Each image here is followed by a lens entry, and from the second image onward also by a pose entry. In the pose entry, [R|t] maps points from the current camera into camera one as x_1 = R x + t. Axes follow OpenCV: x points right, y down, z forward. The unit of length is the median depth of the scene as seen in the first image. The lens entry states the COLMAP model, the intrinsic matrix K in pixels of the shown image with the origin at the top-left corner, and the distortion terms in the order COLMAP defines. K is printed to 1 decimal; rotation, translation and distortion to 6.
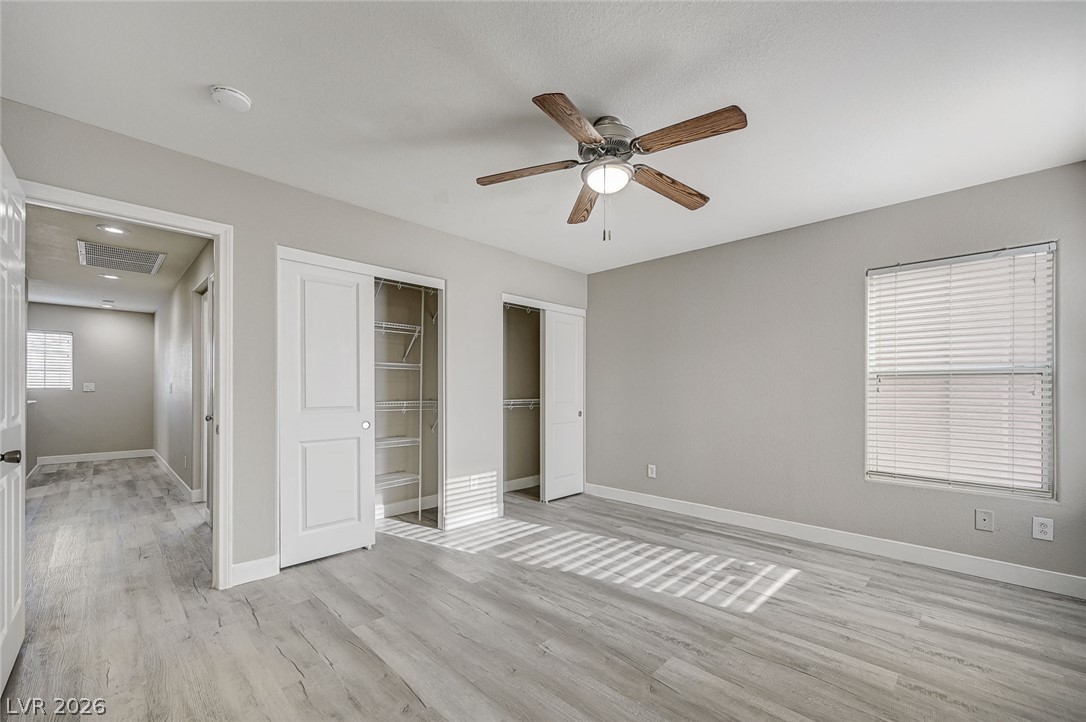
lens RADIAL K [[437.5, 0, 558.8], [0, 437.5, 393.7], [0, 0, 1]] dist [0.001658, -0.000456]
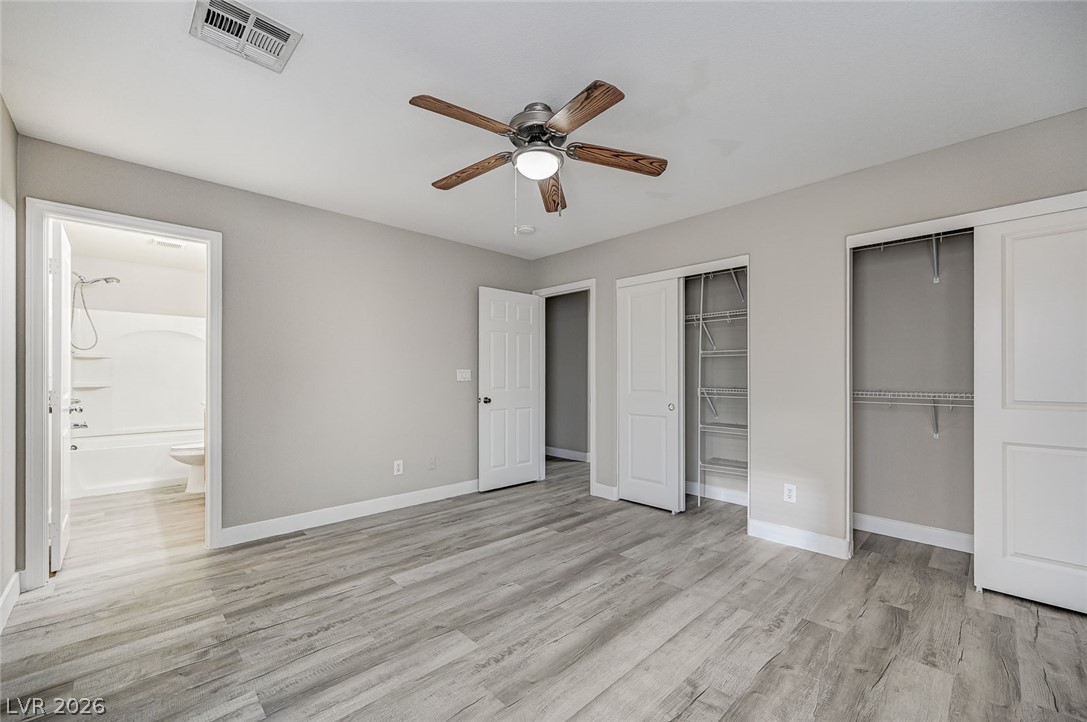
lens RADIAL K [[437.9, 0, 539.2], [0, 437.9, 368.4], [0, 0, 1]] dist [0.001658, -0.000456]
pose [[-0.052619, -0.022492, -0.998361, 0.862738], [-0.006357, 0.999734, -0.022188, -0.001507], [0.998594, 0.005179, -0.052748, 0.816986]]
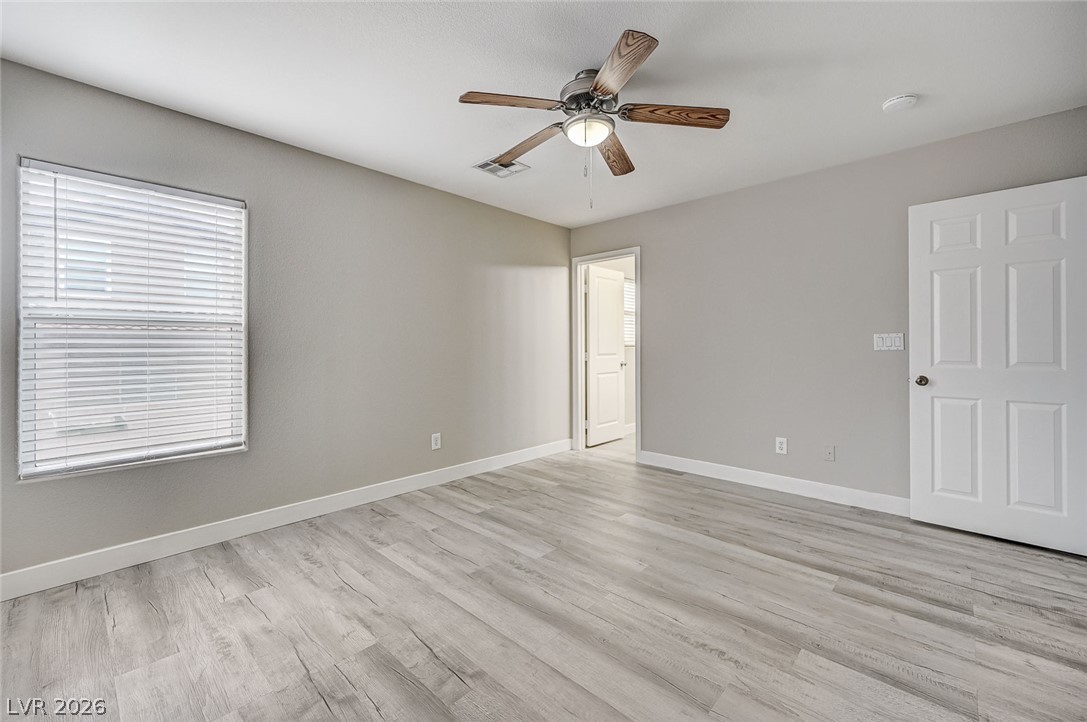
lens RADIAL K [[437.9, 0, 549.1], [0, 437.9, 353.6], [0, 0, 1]] dist [0.001658, -0.000456]
pose [[-0.999919, 0.000459, -0.012746, 0.164476], [0.000208, 0.999806, 0.019676, -0.003271], [0.012752, 0.019672, -0.999725, 1.539242]]
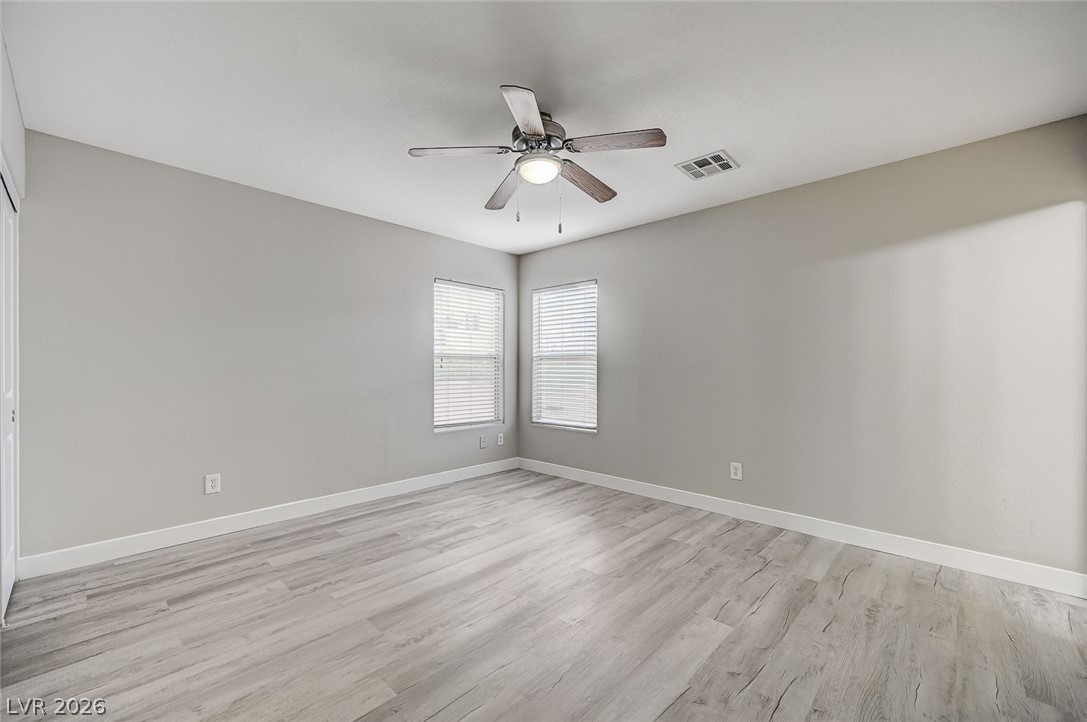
lens RADIAL K [[437.9, 0, 539.4], [0, 437.9, 367.7], [0, 0, 1]] dist [0.001658, -0.000456]
pose [[-0.002326, -0.000244, 0.999997, -0.744913], [0.002565, 0.999997, 0.000250, -0.003728], [-0.999994, 0.002565, -0.002325, 0.772644]]
